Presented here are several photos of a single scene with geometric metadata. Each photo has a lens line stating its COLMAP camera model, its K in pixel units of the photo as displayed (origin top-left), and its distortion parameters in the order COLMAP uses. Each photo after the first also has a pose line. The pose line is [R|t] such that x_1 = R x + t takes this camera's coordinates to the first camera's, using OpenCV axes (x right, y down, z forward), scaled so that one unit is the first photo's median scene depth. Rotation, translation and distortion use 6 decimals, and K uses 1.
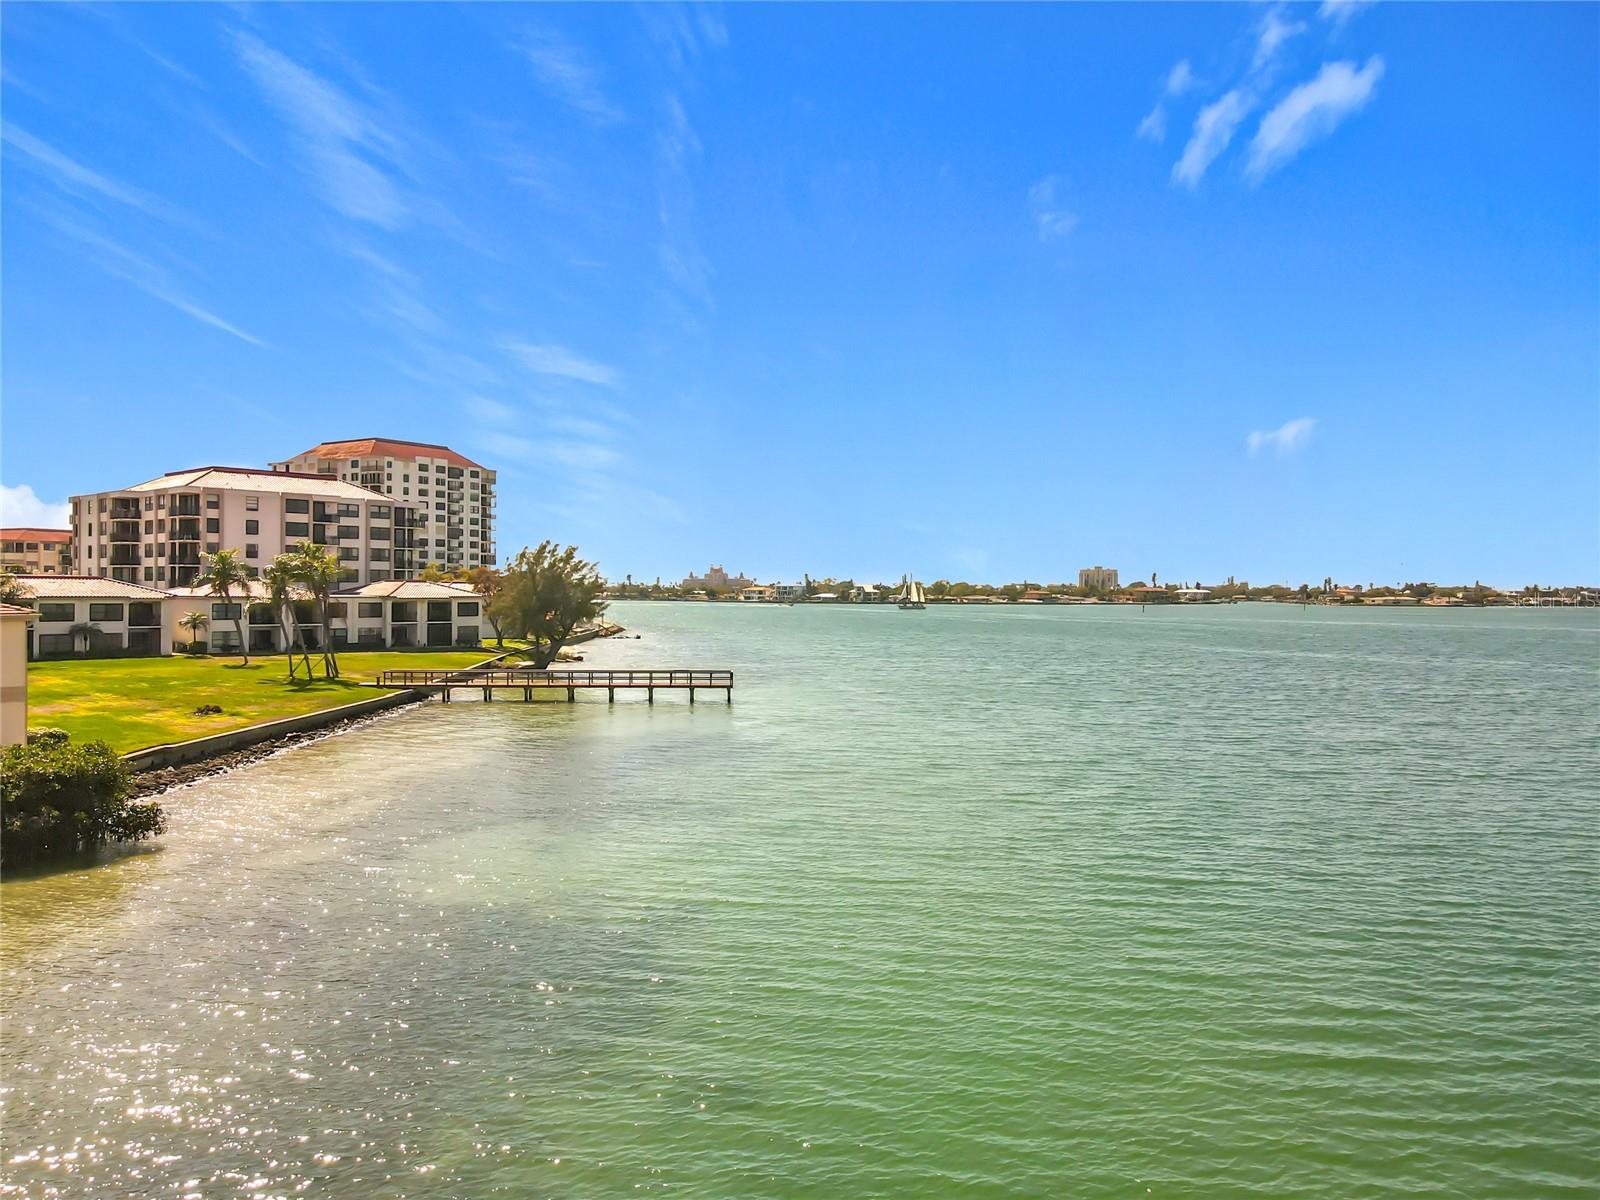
lens RADIAL K [[1183.3, 0, 804.4], [0, 1183.3, 594.0], [0, 0, 1]] dist [0.007525, 0.027934]
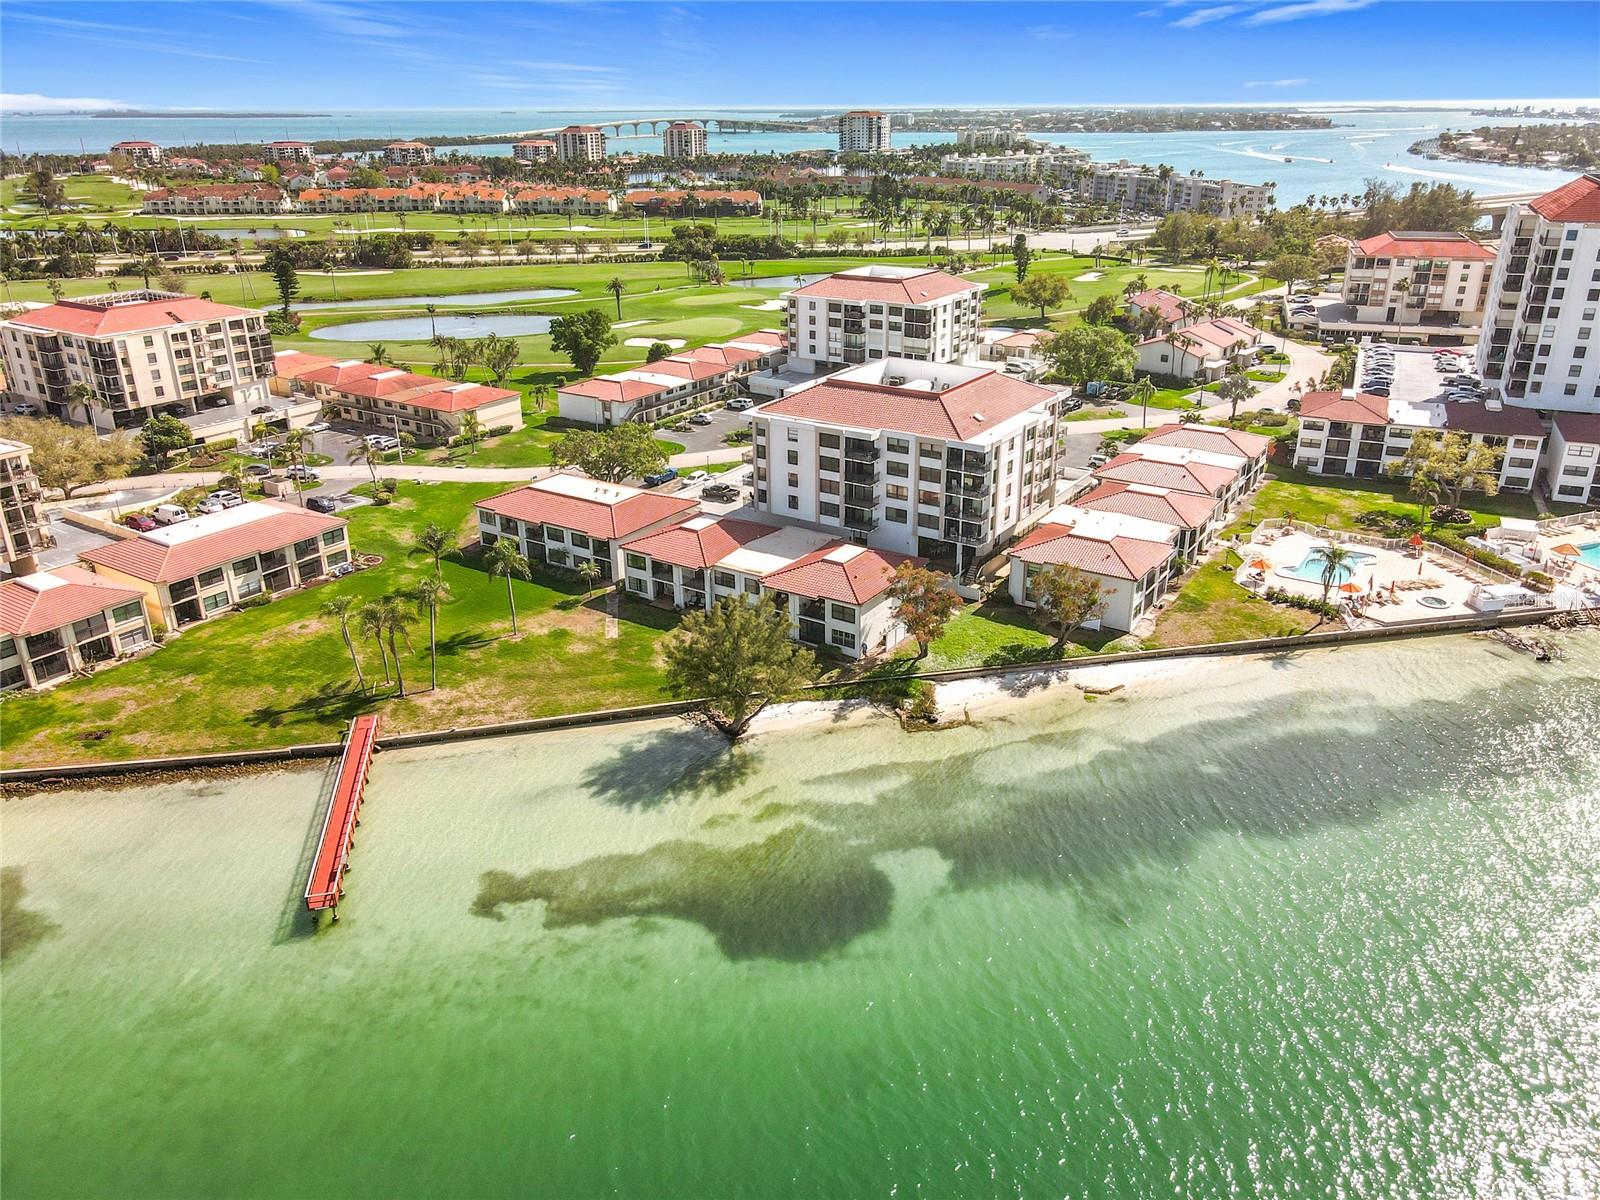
lens RADIAL K [[1183.3, 0, 804.4], [0, 1183.3, 594.0], [0, 0, 1]] dist [0.007525, 0.027934]
pose [[0.156722, 0.372441, -0.914727, 0.260788], [0.004255, 0.925909, 0.377723, -0.171758], [0.987634, -0.063090, 0.143525, 0.449261]]
